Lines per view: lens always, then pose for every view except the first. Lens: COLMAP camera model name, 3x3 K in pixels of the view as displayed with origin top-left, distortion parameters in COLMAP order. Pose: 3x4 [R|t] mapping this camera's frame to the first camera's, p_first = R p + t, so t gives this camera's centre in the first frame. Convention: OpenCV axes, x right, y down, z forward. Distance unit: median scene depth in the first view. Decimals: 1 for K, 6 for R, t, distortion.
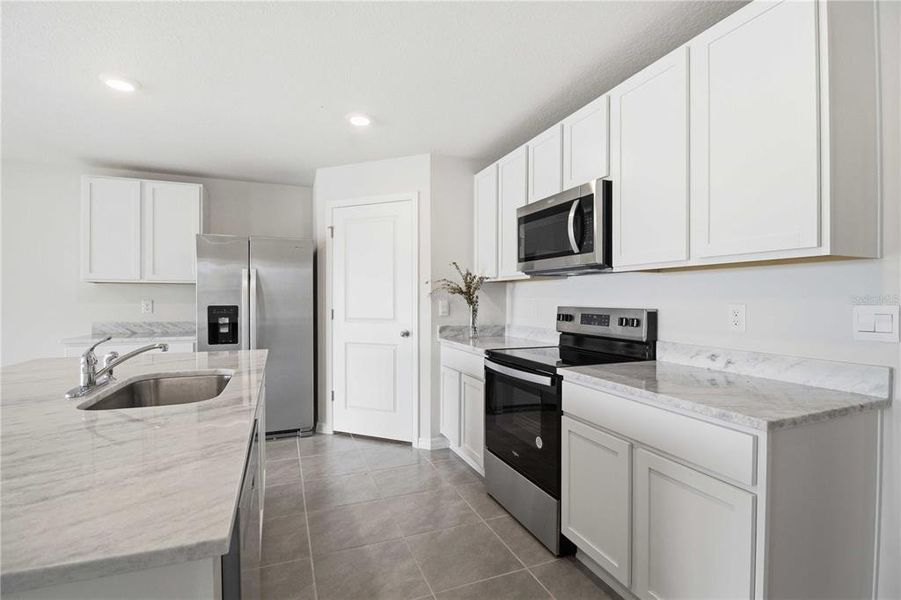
lens RADIAL K [[423.1, 0, 452.9], [0, 423.1, 303.3], [0, 0, 1]] dist [-0.002930, -0.010899]
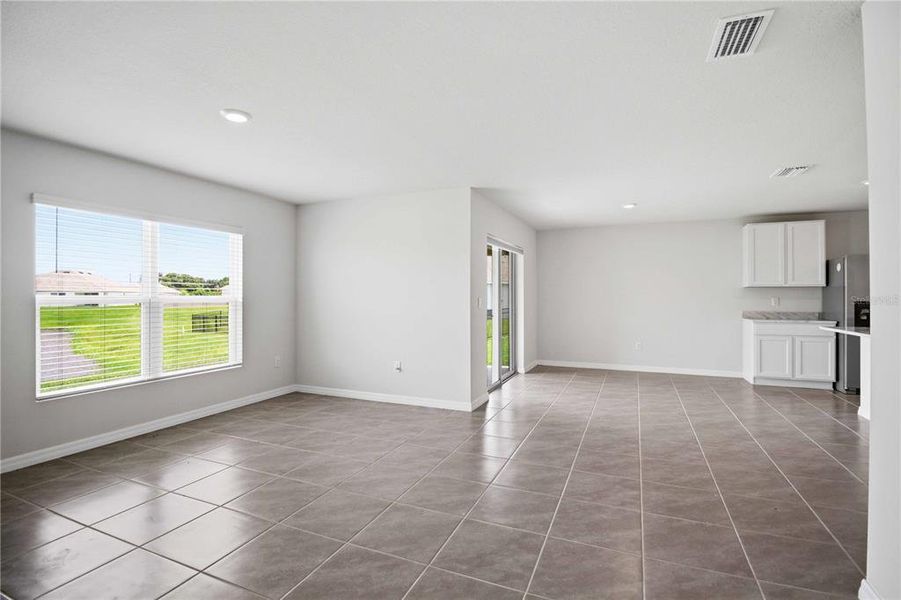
lens RADIAL K [[423.1, 0, 456.3], [0, 423.1, 294.5], [0, 0, 1]] dist [-0.002930, -0.010899]
pose [[0.704709, -0.003956, -0.709486, -0.514423], [-0.007712, 0.999883, -0.013235, 0.012636], [0.709455, 0.014799, 0.704596, -1.072221]]
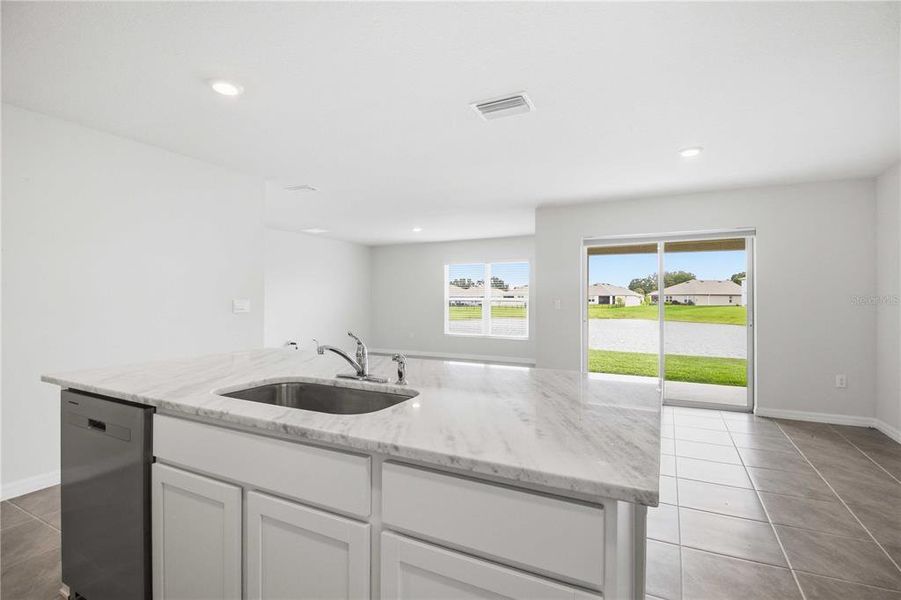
lens RADIAL K [[423.1, 0, 448.6], [0, 423.1, 297.8], [0, 0, 1]] dist [-0.002930, -0.010899]
pose [[-0.755973, -0.004031, -0.654590, -0.125242], [-0.011958, 0.999899, 0.007653, -0.010047], [0.654494, 0.013613, -0.755945, 0.851036]]
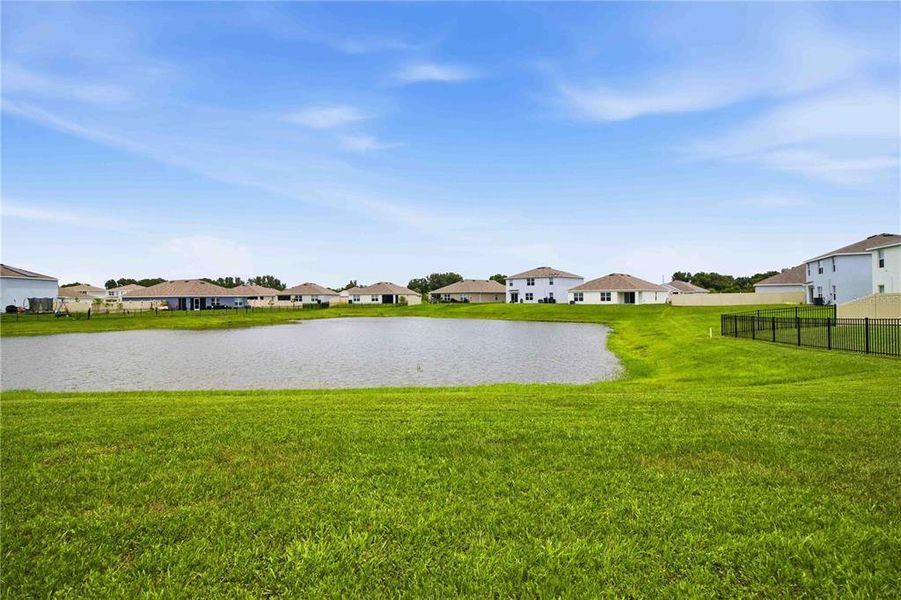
lens RADIAL K [[423.1, 0, 451.6], [0, 423.1, 294.9], [0, 0, 1]] dist [-0.002930, -0.010899]
pose [[-0.338321, -0.003998, -0.941022, -2.236193], [-0.002016, 0.999992, -0.003523, 0.053679], [0.941029, 0.000705, -0.338326, -0.684786]]
